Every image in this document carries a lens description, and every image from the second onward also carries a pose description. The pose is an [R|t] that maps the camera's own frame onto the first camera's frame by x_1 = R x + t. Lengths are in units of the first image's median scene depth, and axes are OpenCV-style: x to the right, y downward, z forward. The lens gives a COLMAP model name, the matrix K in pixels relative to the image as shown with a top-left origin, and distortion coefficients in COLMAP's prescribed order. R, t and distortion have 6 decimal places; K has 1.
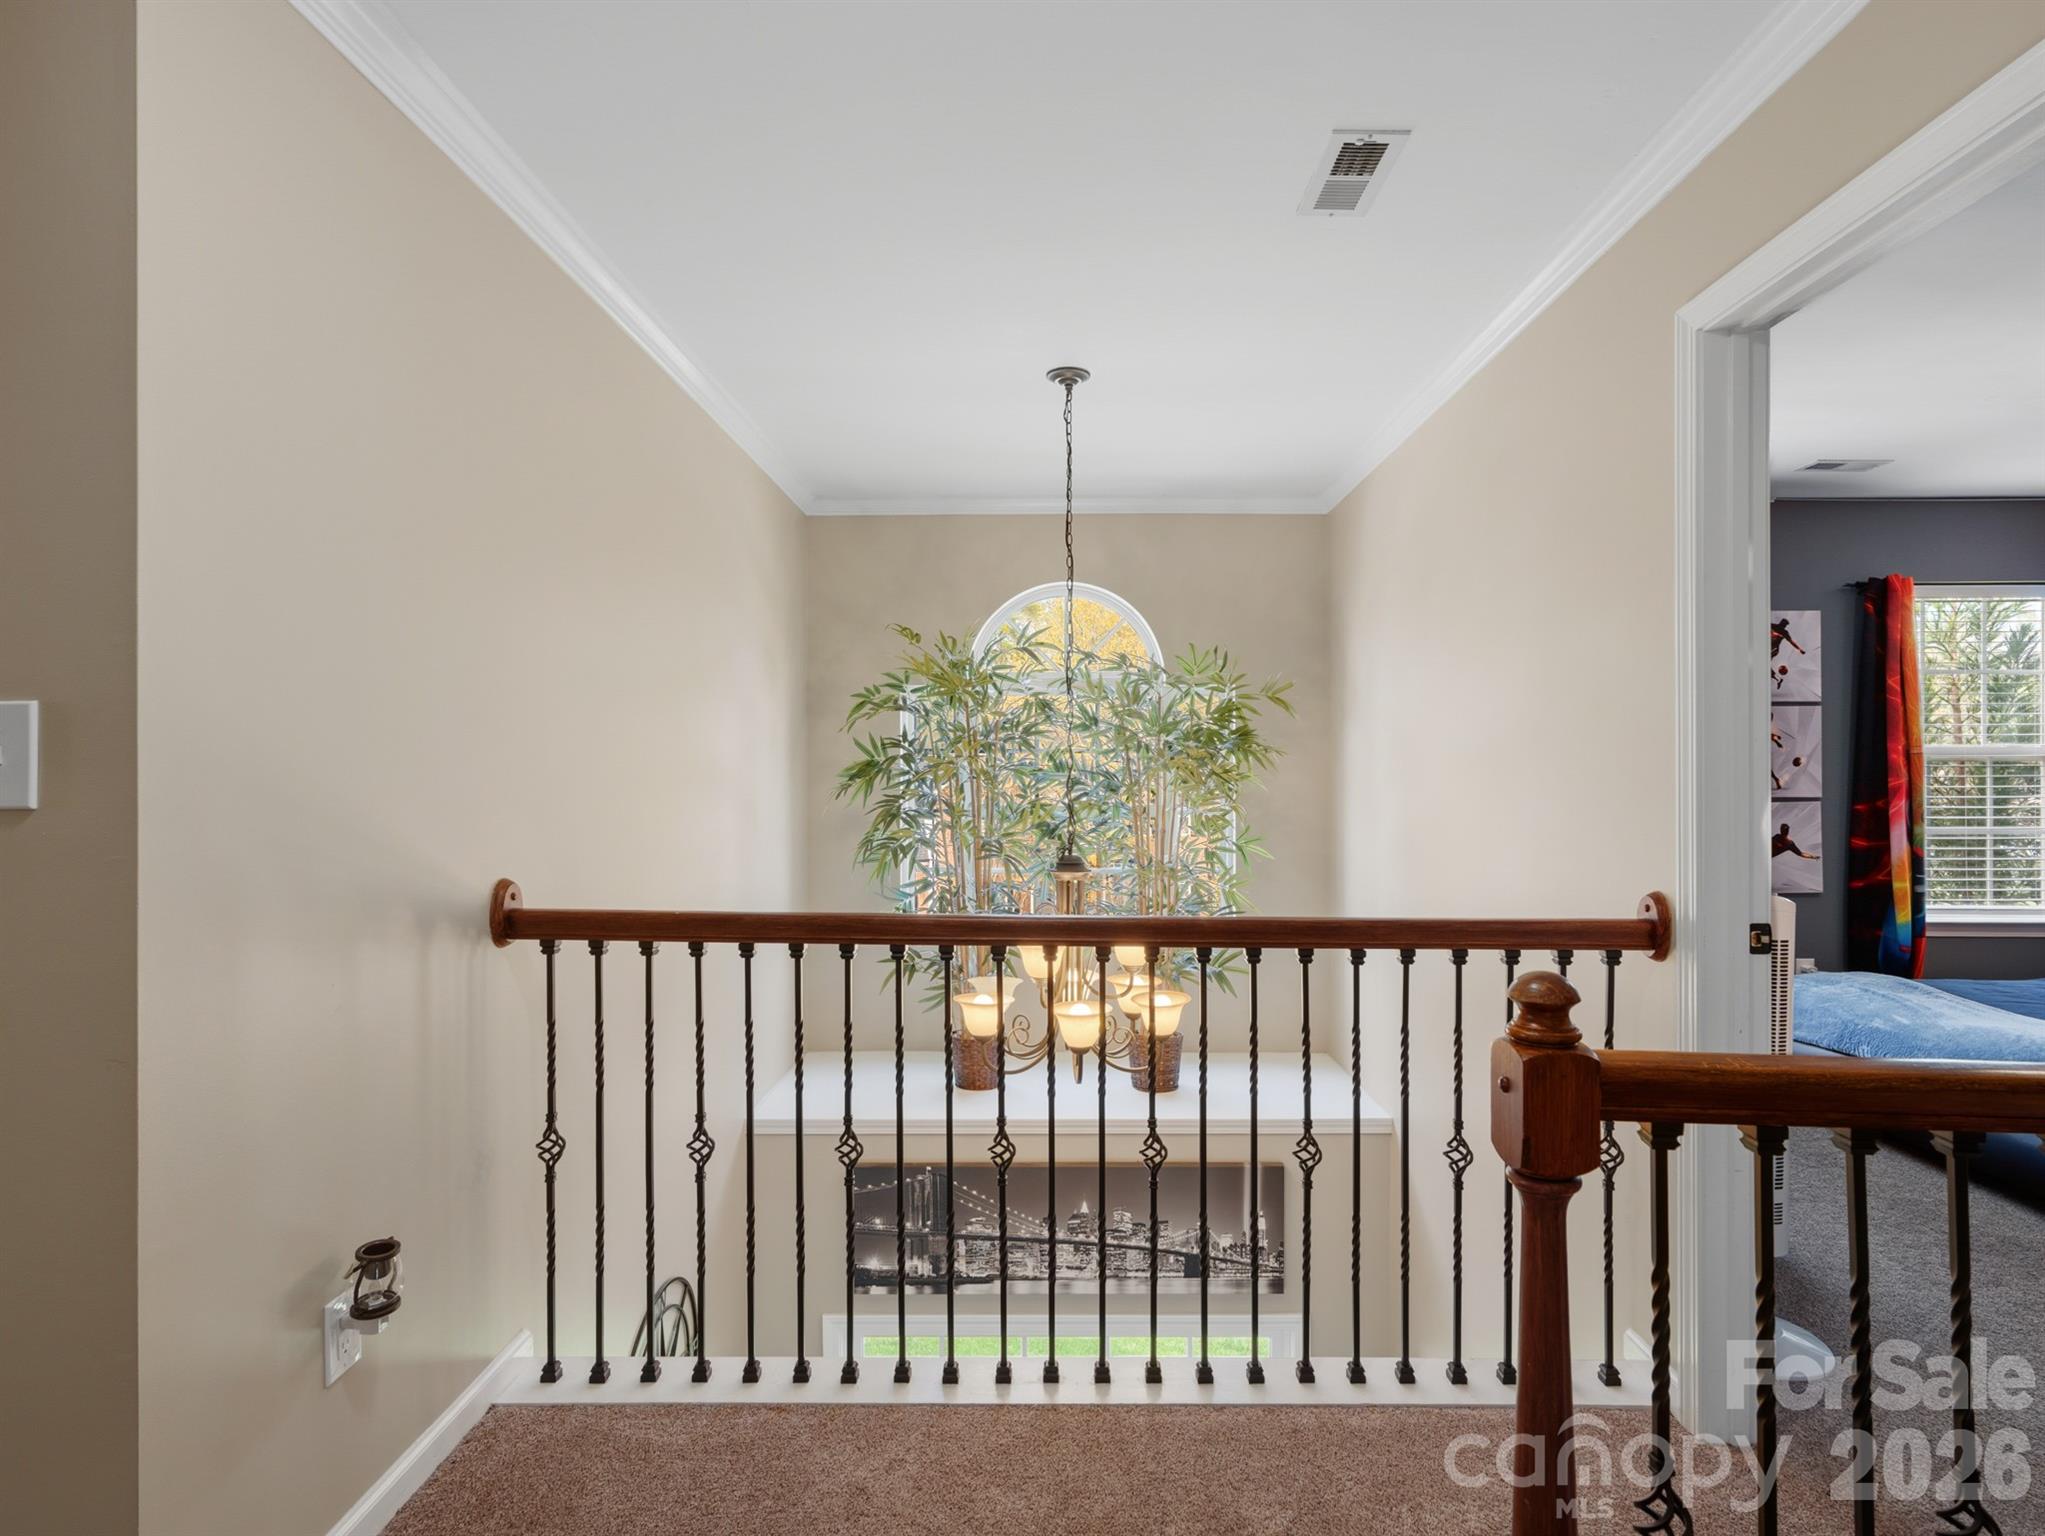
lens RADIAL K [[1073.2, 0, 1049.7], [0, 1073.2, 761.5], [0, 0, 1]] dist [-0.007224, 0.007286]
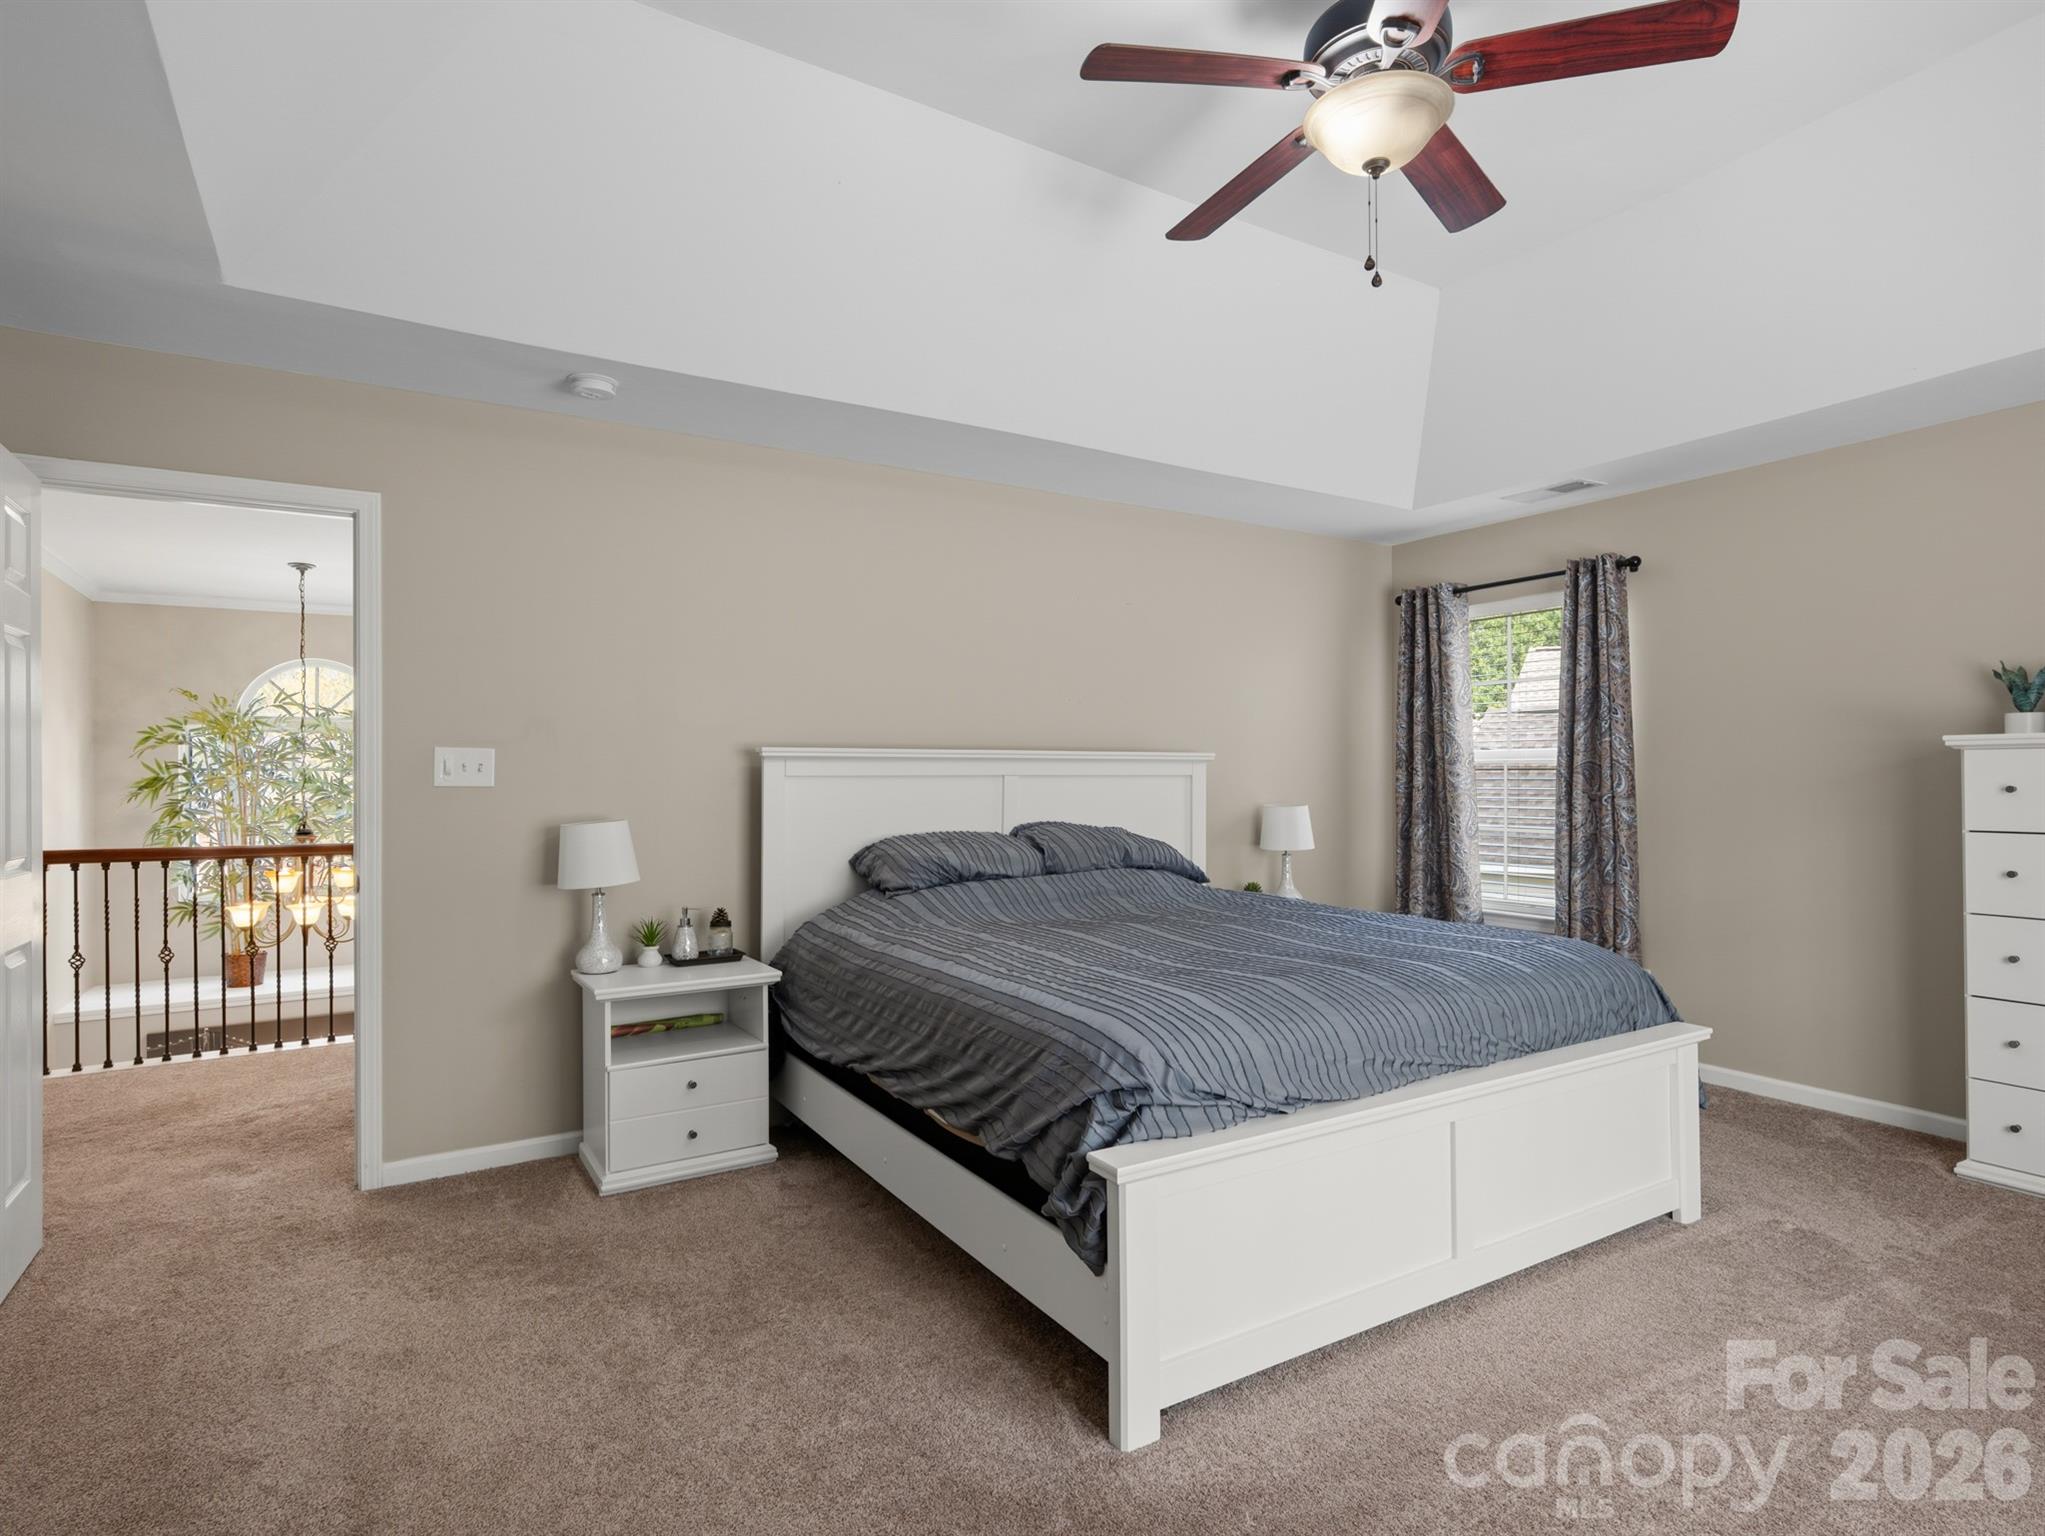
lens RADIAL K [[1073.2, 0, 1016.6], [0, 1073.2, 774.8], [0, 0, 1]] dist [-0.007224, 0.007286]
pose [[0.851988, -0.005245, 0.523536, 0.109457], [0.007304, 0.999972, -0.001869, 0.011576], [-0.523511, 0.005416, 0.852002, -1.344595]]
